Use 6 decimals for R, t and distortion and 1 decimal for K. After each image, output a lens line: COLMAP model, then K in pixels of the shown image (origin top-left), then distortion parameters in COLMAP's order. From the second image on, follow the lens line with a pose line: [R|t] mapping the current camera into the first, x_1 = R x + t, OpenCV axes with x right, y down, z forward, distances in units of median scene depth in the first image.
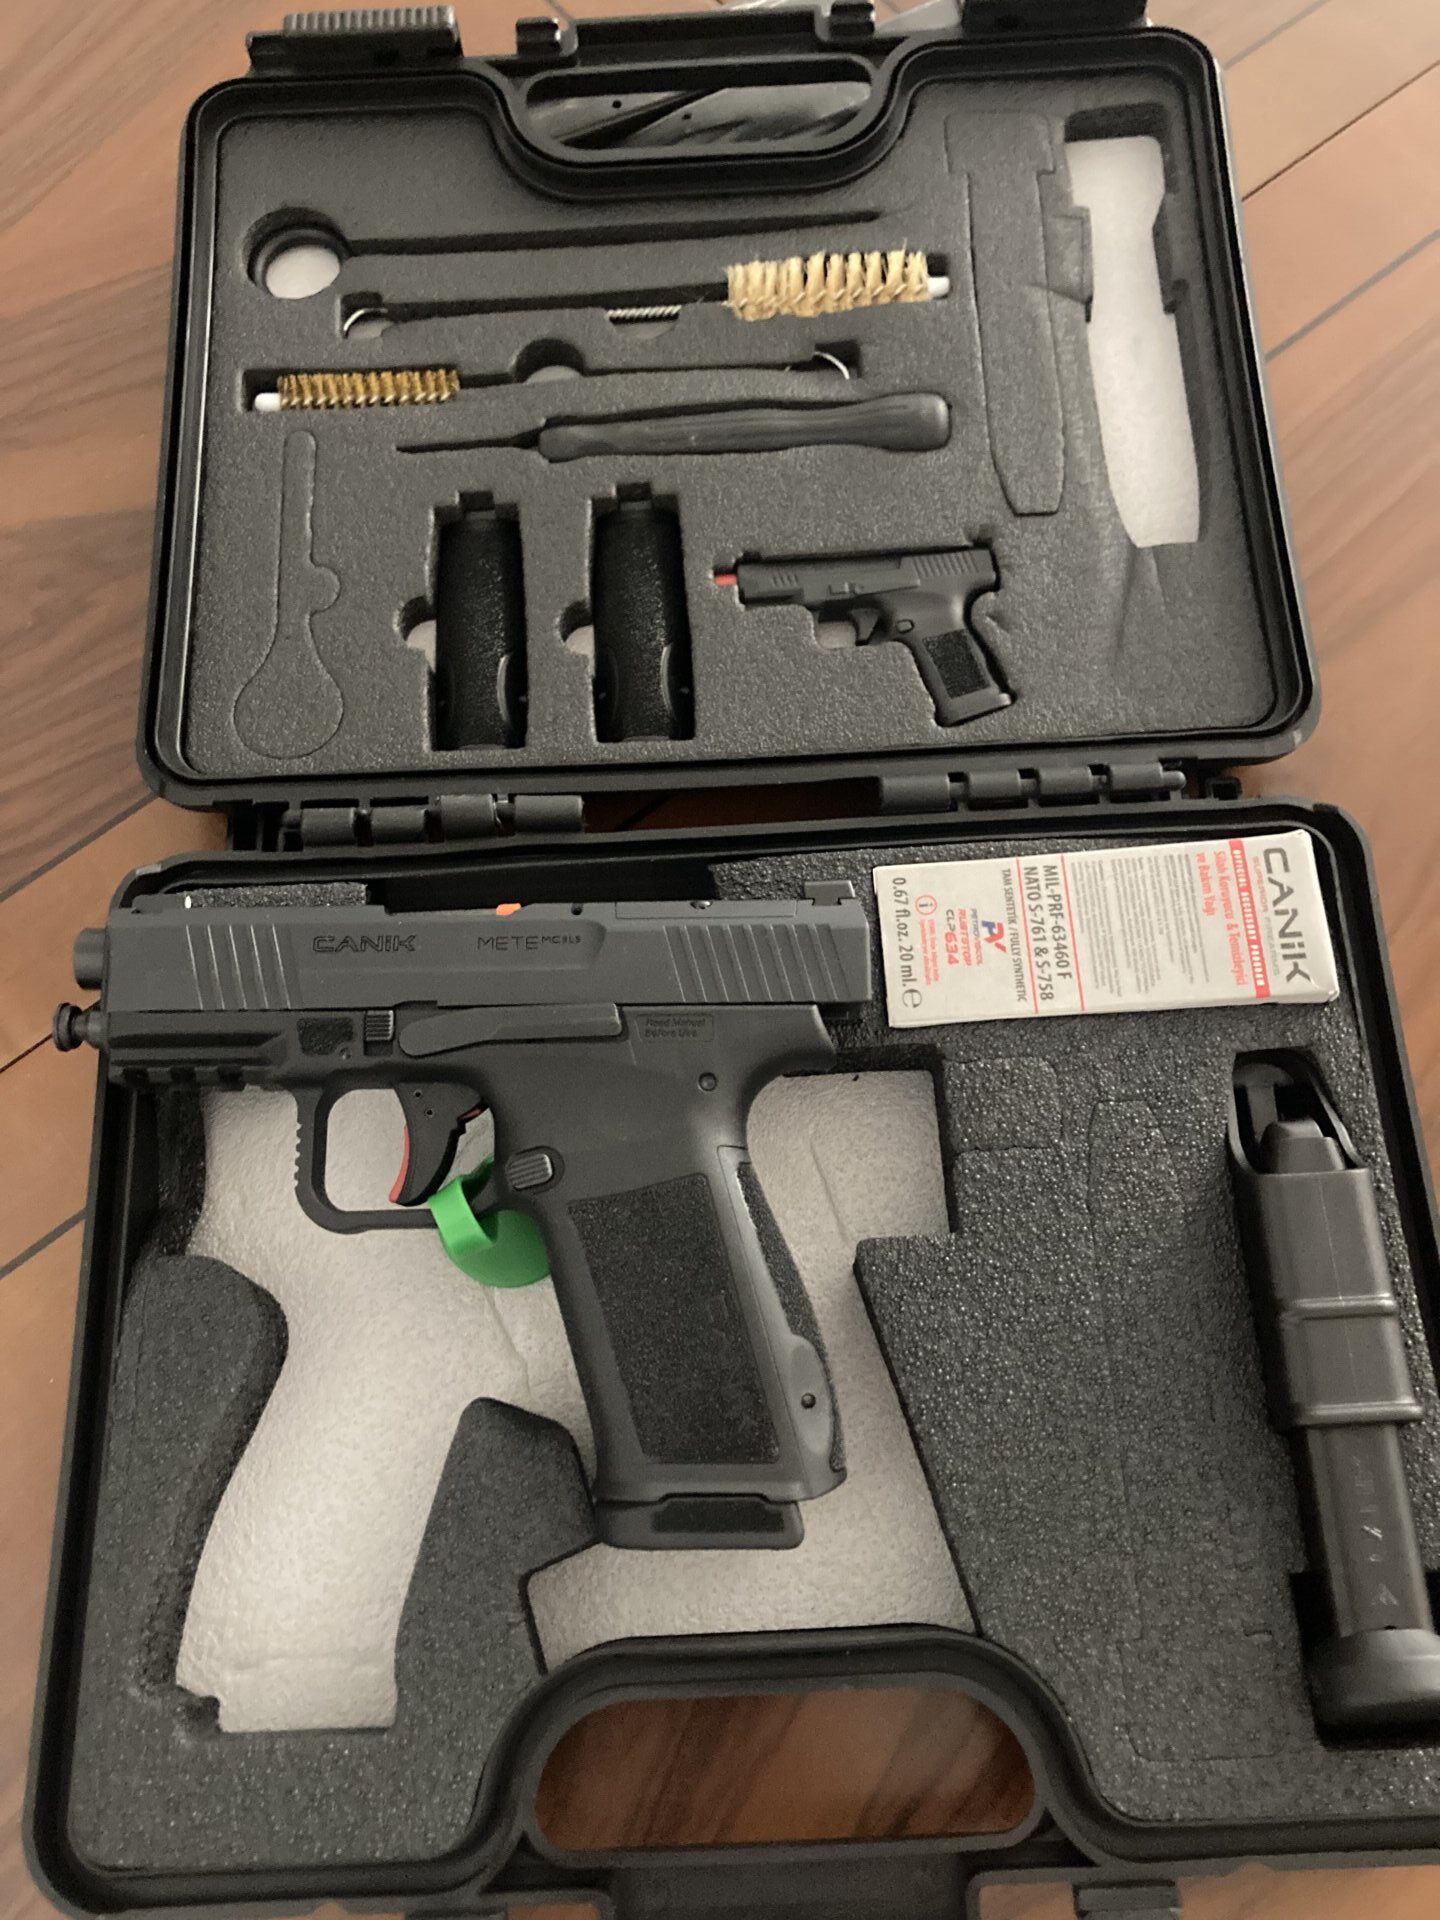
lens RADIAL K [[1561.3, 0, 697.3], [0, 1561.3, 1009.1], [0, 0, 1]] dist [-0.034997, 0.024104]
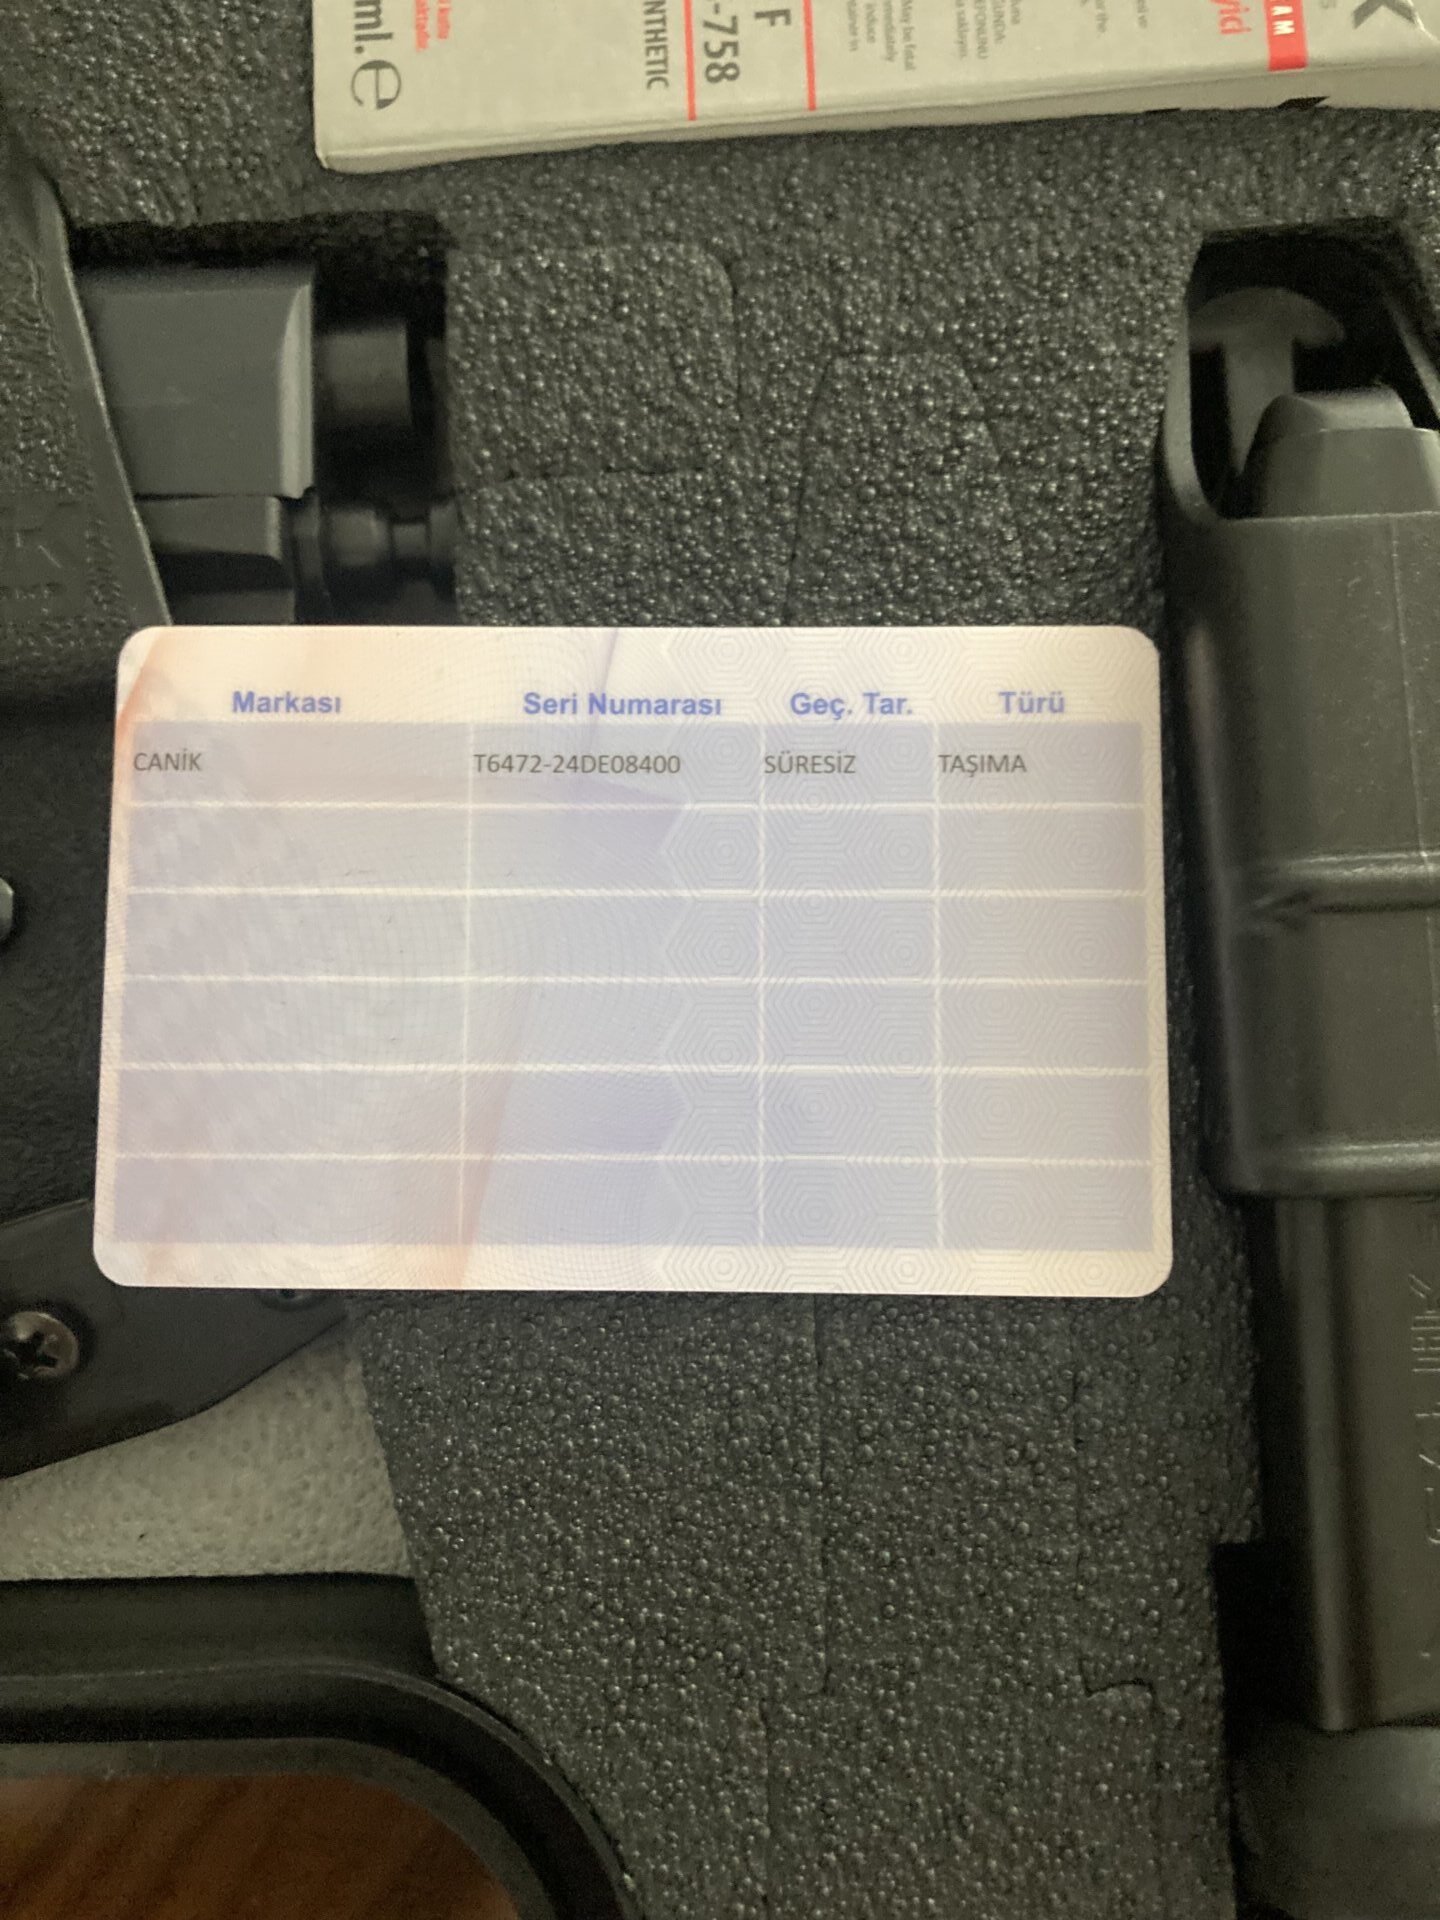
lens RADIAL K [[1561.3, 0, 675.7], [0, 1561.3, 1010.9], [0, 0, 1]] dist [-0.034997, 0.024104]
pose [[0.999907, 0.012440, -0.005589, 0.217518], [-0.010637, 0.967850, 0.251302, 0.118455], [0.008535, -0.251219, 0.967893, 0.574590]]
